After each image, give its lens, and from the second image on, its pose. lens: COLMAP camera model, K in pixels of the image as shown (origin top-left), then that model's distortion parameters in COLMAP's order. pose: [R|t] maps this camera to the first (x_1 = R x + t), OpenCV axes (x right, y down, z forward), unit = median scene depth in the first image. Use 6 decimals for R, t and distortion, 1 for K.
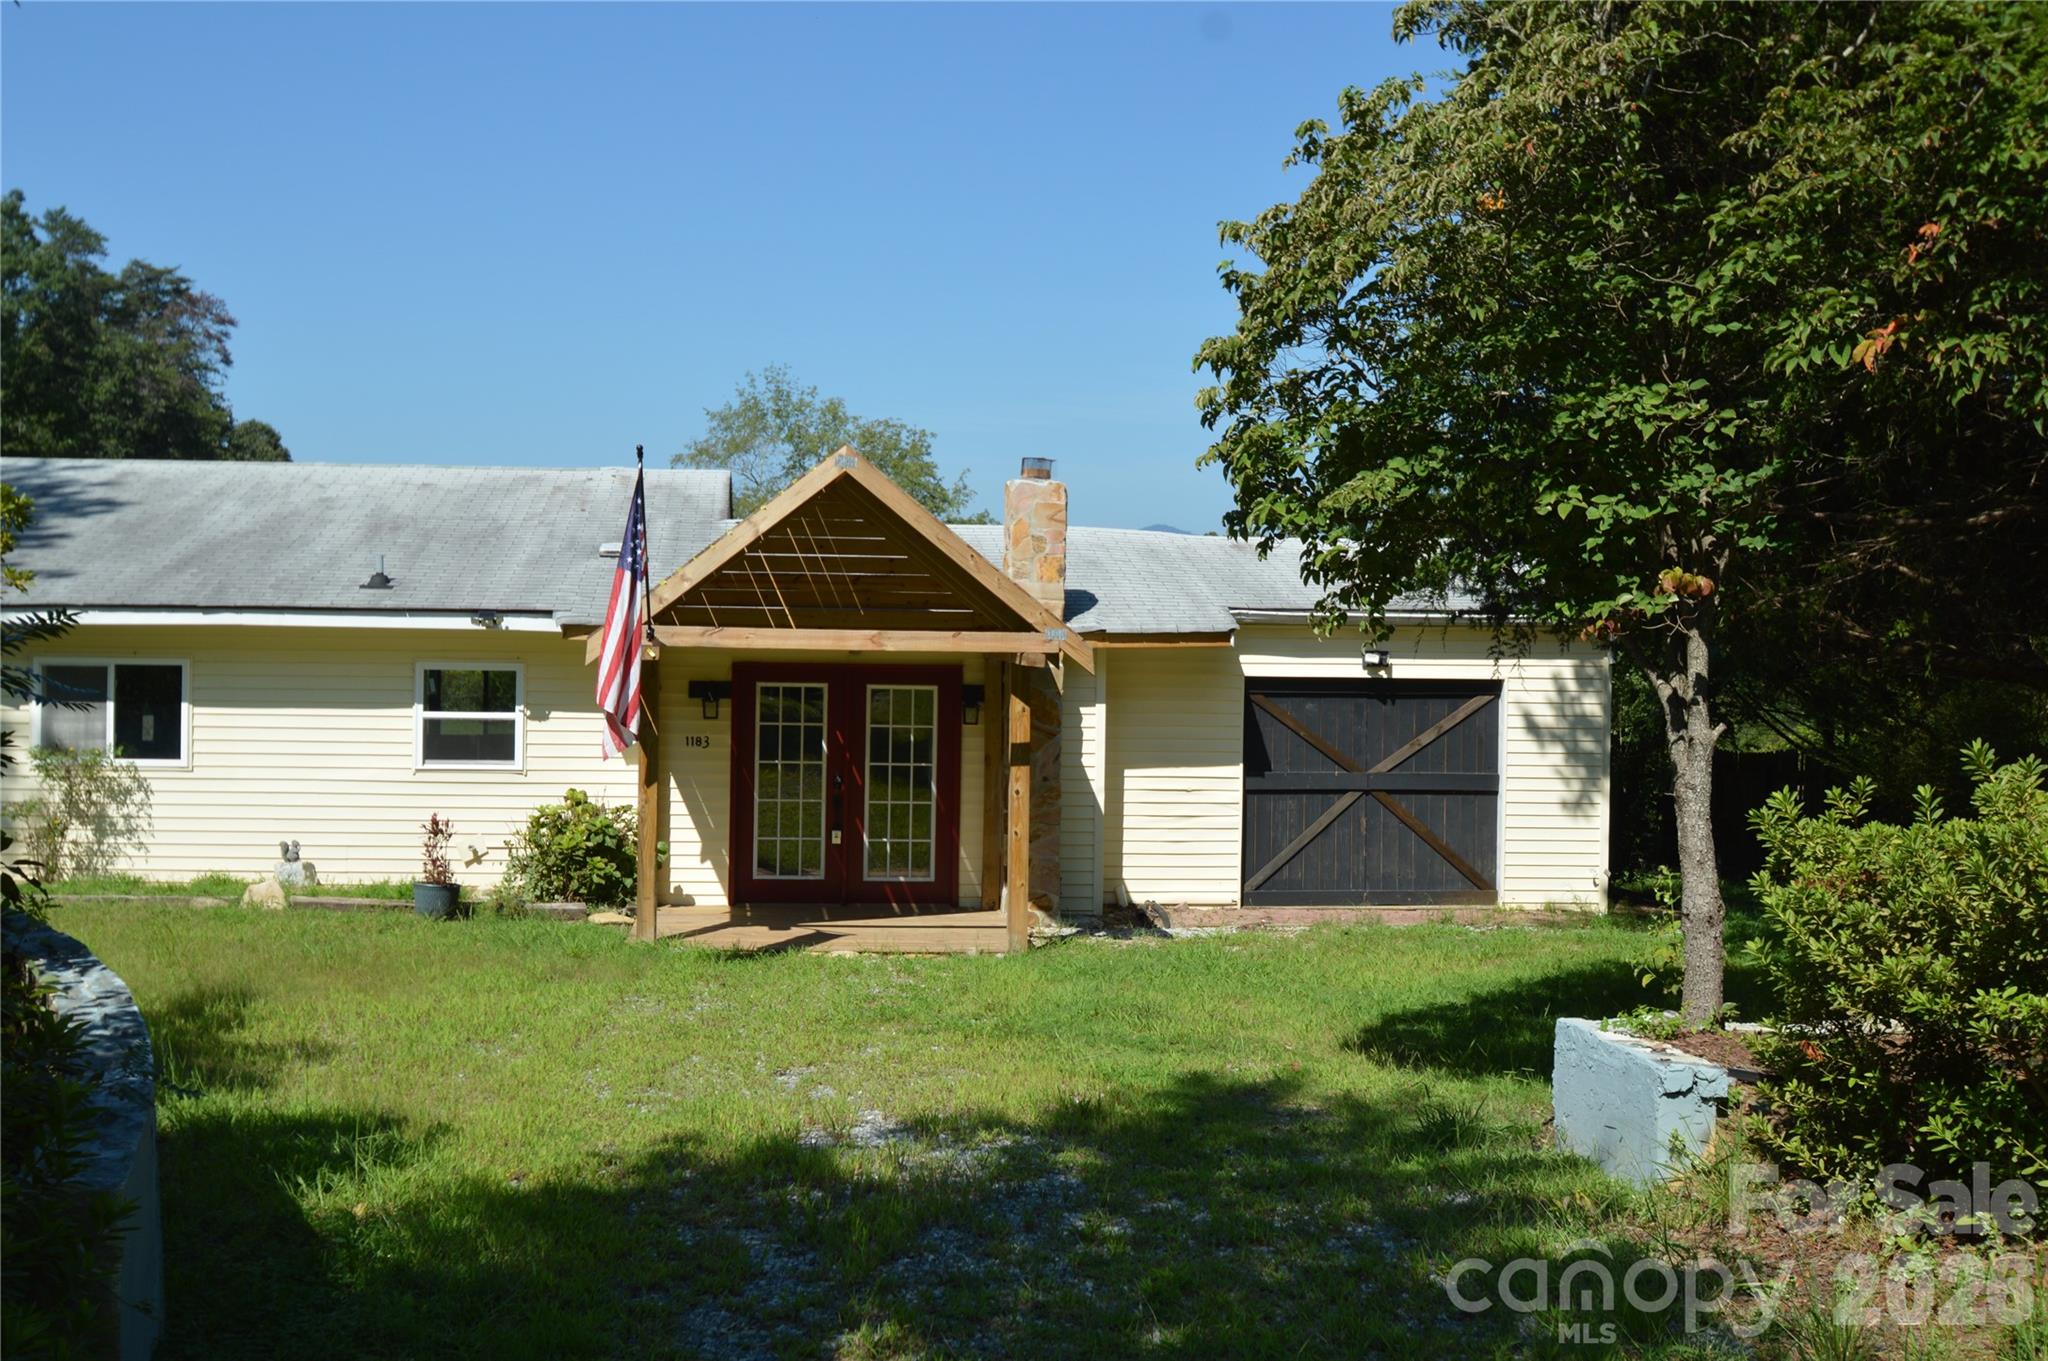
lens RADIAL K [[2174.4, 0, 1024.0], [0, 2174.4, 680.5], [0, 0, 1]] dist [-0.105264, 0.050724]
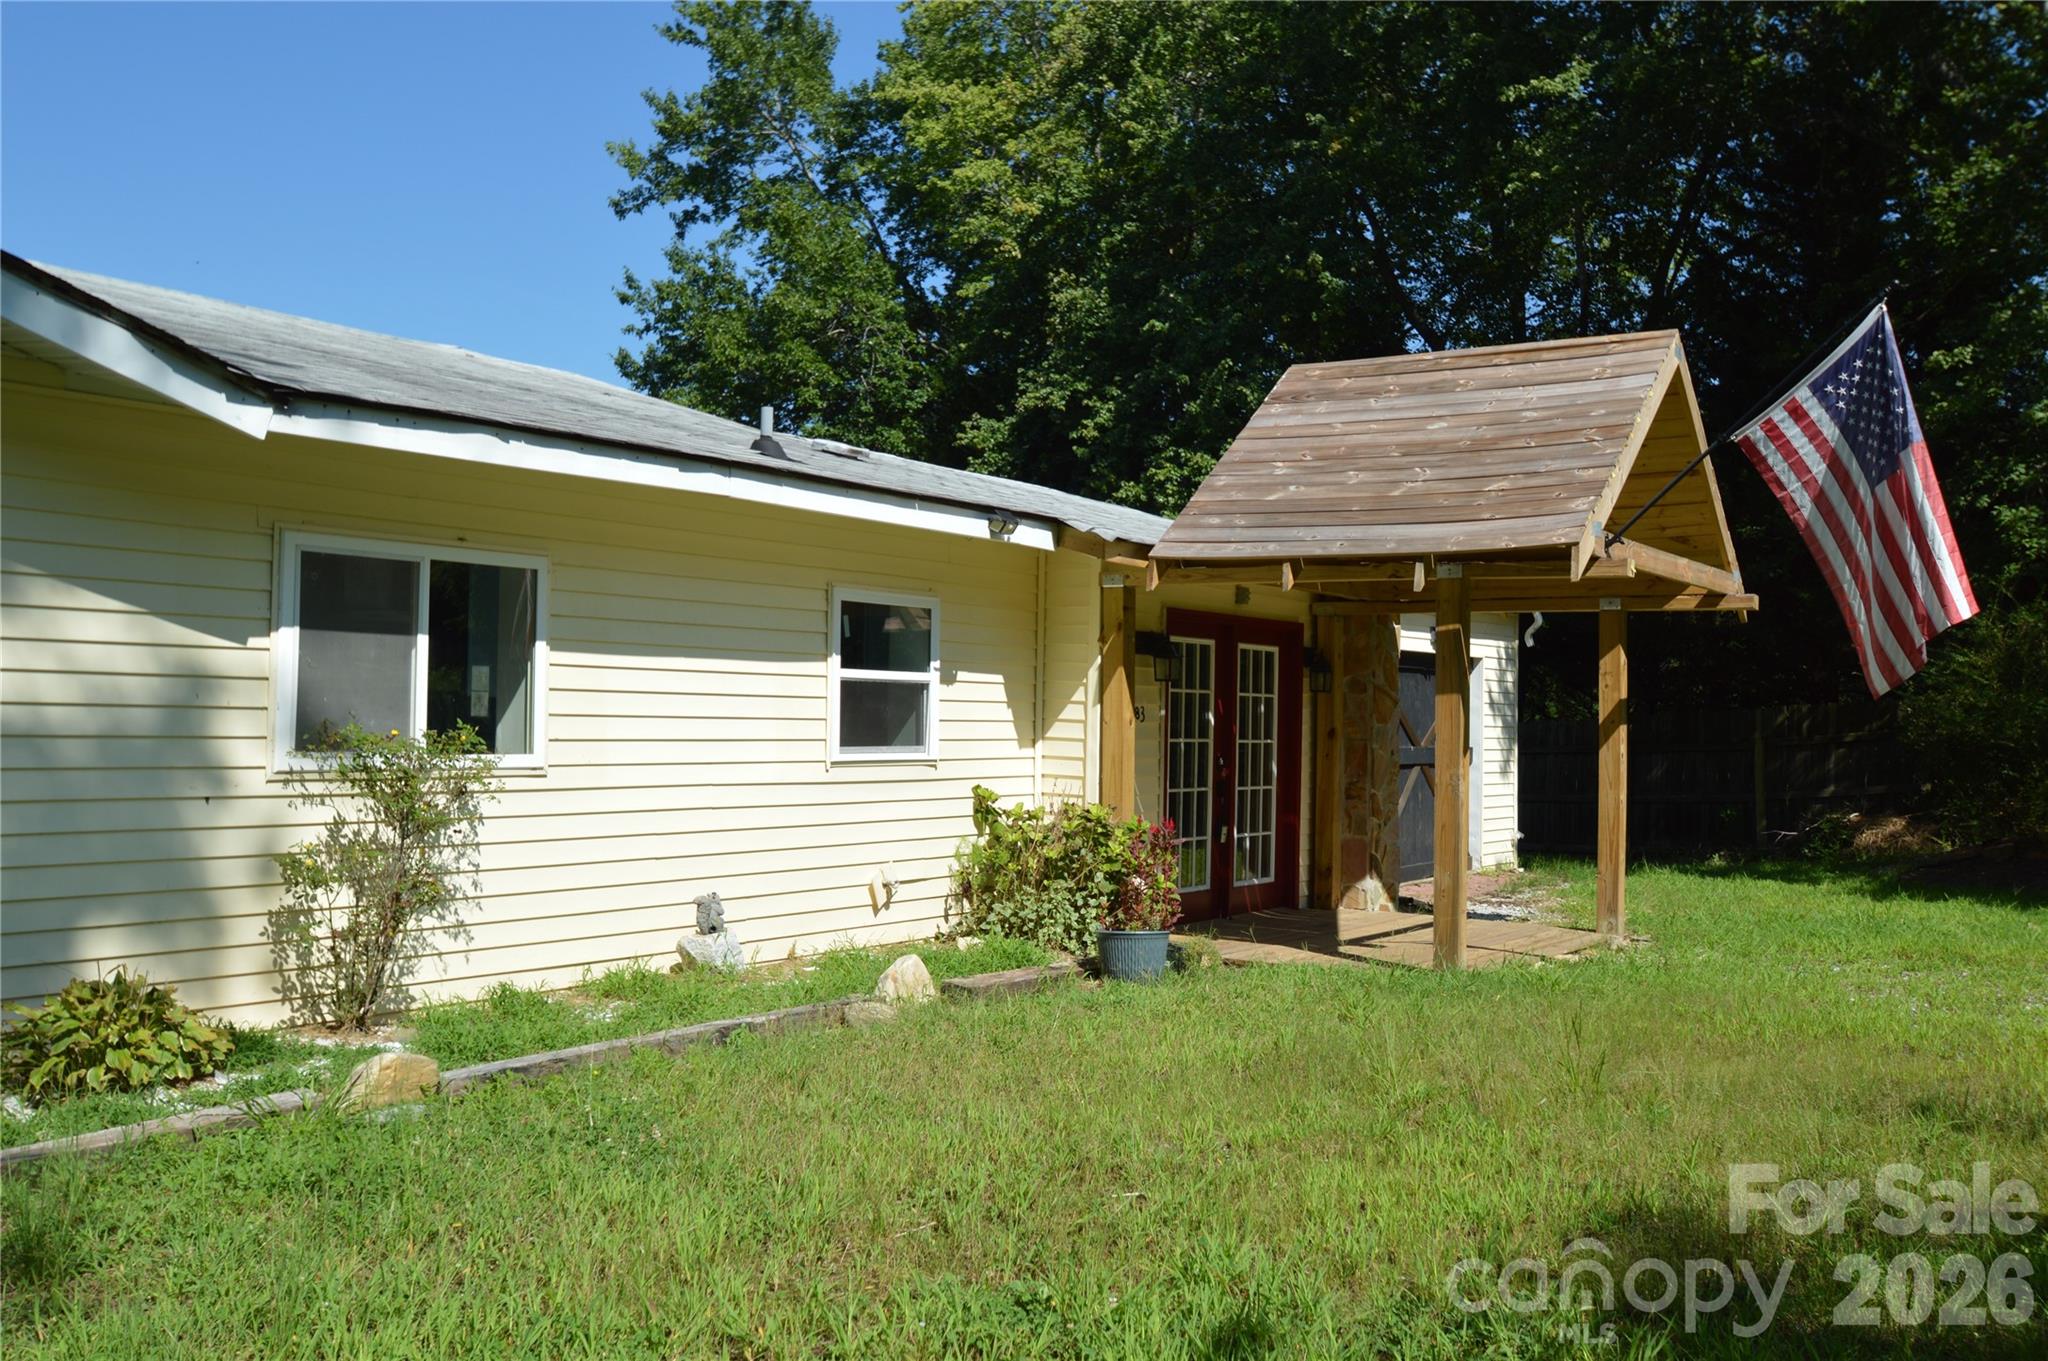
lens RADIAL K [[1806.2, 0, 1024.0], [0, 1806.2, 680.5], [0, 0, 1]] dist [-0.004674, -0.002595]
pose [[0.695167, 0.008447, 0.718799, -0.626902], [0.005388, 0.999842, -0.016961, 0.027547], [-0.718828, 0.015664, 0.695011, 0.616101]]
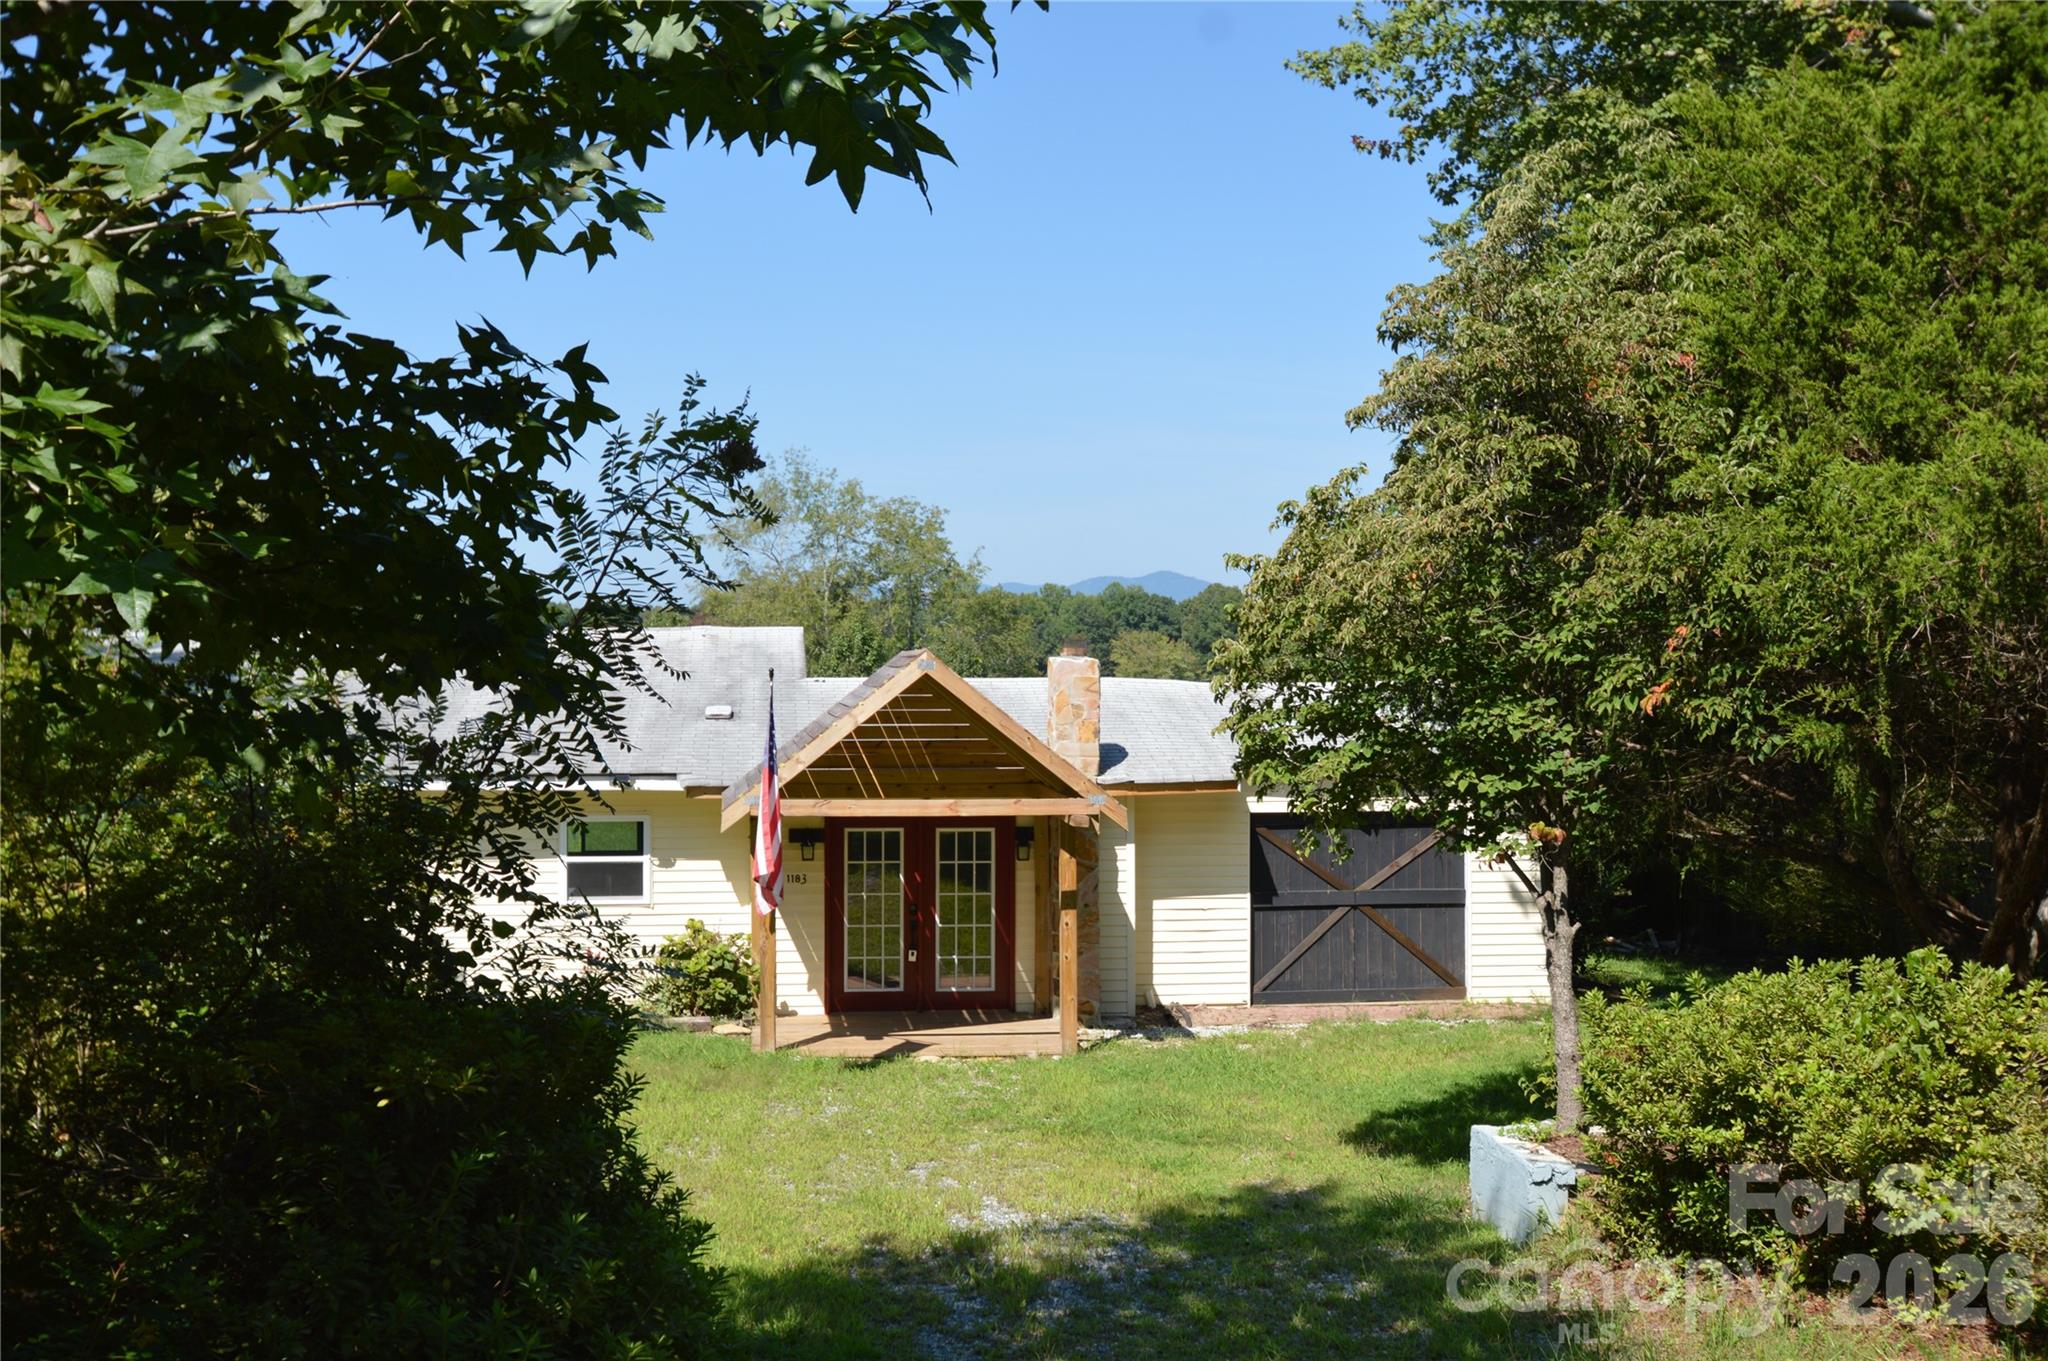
lens RADIAL K [[2174.4, 0, 1024.0], [0, 2174.4, 680.5], [0, 0, 1]] dist [-0.105264, 0.050724]
pose [[0.999831, -0.018097, -0.003084, -0.019168], [0.018024, 0.999595, -0.022042, -0.054278], [0.003482, 0.021983, 0.999752, -0.211184]]
